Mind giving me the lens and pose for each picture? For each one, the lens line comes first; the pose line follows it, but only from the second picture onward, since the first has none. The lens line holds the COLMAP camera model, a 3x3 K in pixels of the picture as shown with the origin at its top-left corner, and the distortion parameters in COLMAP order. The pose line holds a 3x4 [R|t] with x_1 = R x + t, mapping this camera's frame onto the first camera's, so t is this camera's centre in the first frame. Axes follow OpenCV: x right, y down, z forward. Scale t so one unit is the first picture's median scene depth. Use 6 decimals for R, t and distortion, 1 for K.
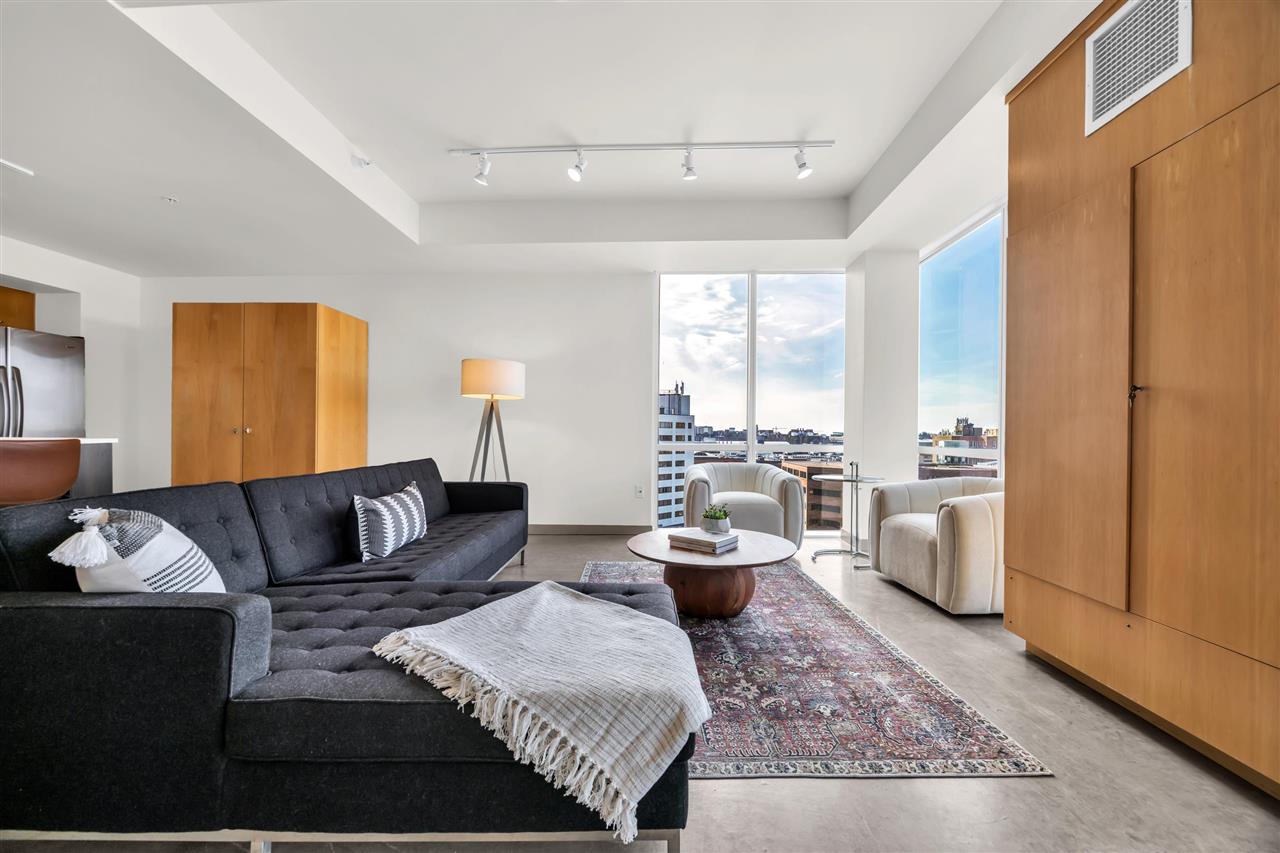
lens RADIAL K [[488.1, 0, 639.2], [0, 488.1, 438.3], [0, 0, 1]] dist [0.000153, -0.000275]
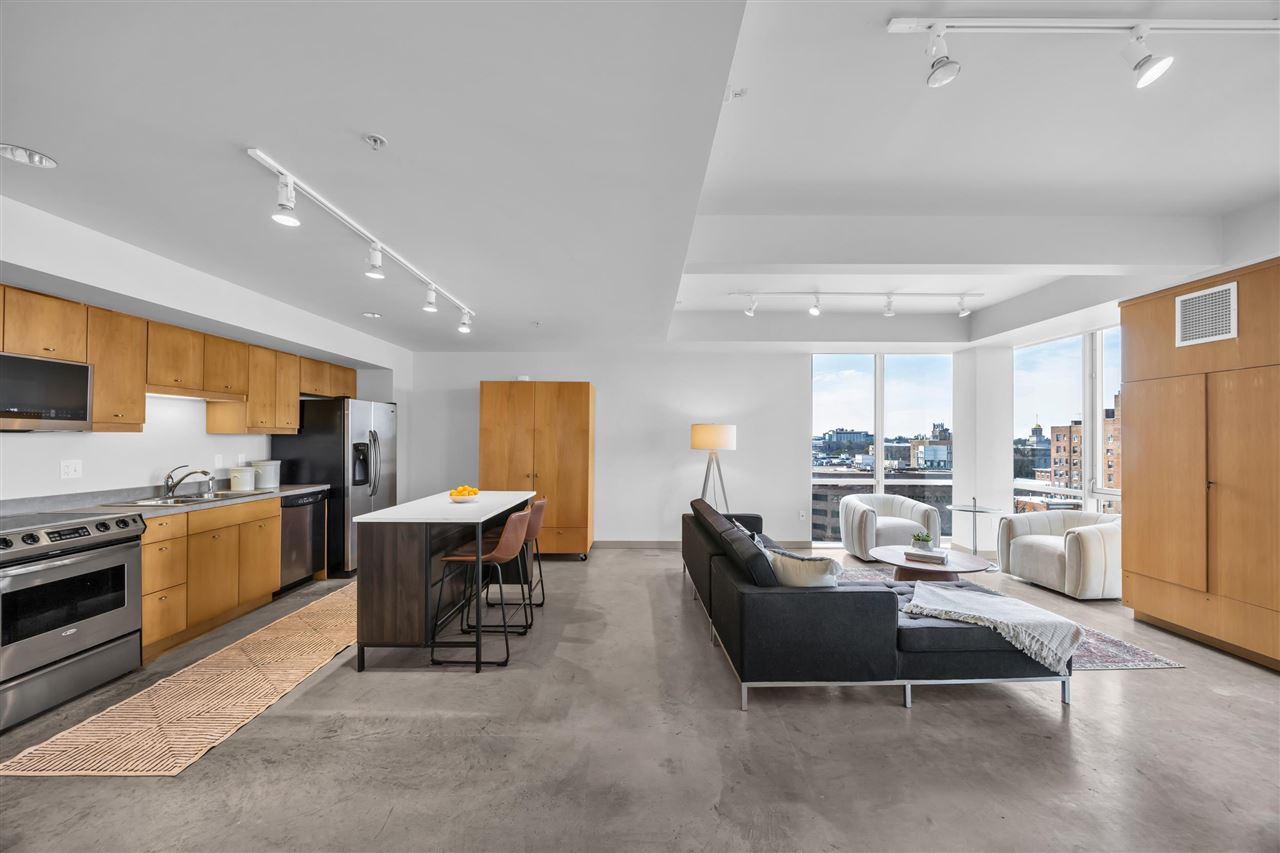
lens RADIAL K [[487.6, 0, 641.2], [0, 487.6, 435.1], [0, 0, 1]] dist [0.000257, 0.000157]
pose [[0.999127, -0.000436, 0.041764, -0.893291], [0.001042, 0.999895, -0.014487, -0.169153], [-0.041754, 0.014517, 0.999022, -0.583591]]
